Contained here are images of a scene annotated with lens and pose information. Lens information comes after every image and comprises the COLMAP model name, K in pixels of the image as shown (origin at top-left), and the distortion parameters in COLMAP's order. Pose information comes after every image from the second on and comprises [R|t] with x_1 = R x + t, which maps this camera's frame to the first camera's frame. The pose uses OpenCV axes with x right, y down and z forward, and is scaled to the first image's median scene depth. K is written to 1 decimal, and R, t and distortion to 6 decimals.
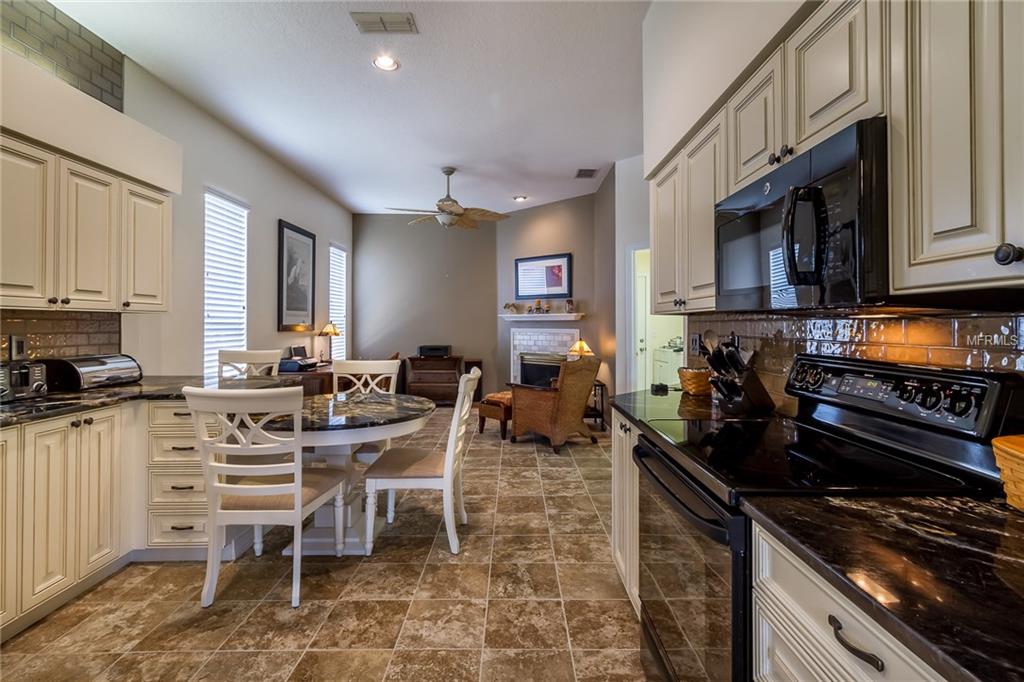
lens RADIAL K [[474.9, 0, 522.7], [0, 474.9, 321.8], [0, 0, 1]] dist [-0.021821, 0.001749]
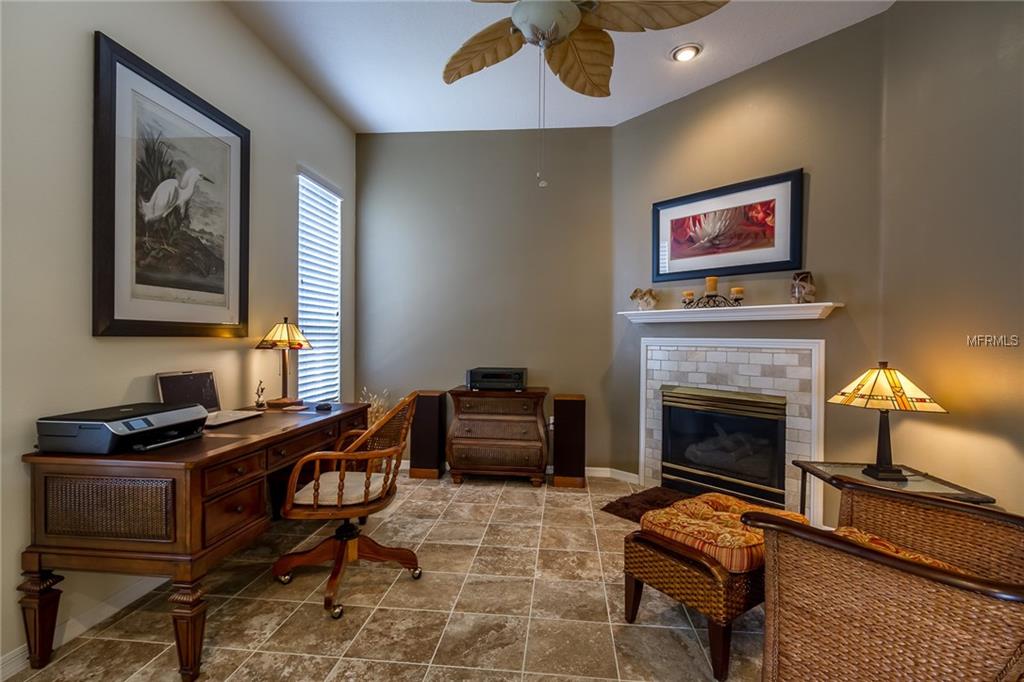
lens RADIAL K [[474.9, 0, 513.8], [0, 474.9, 339.2], [0, 0, 1]] dist [-0.021821, 0.001749]
pose [[0.991275, 0.009294, -0.131485, -0.102596], [-0.008169, 0.999925, 0.009097, 0.012724], [0.131560, -0.007943, 0.991276, 0.498948]]
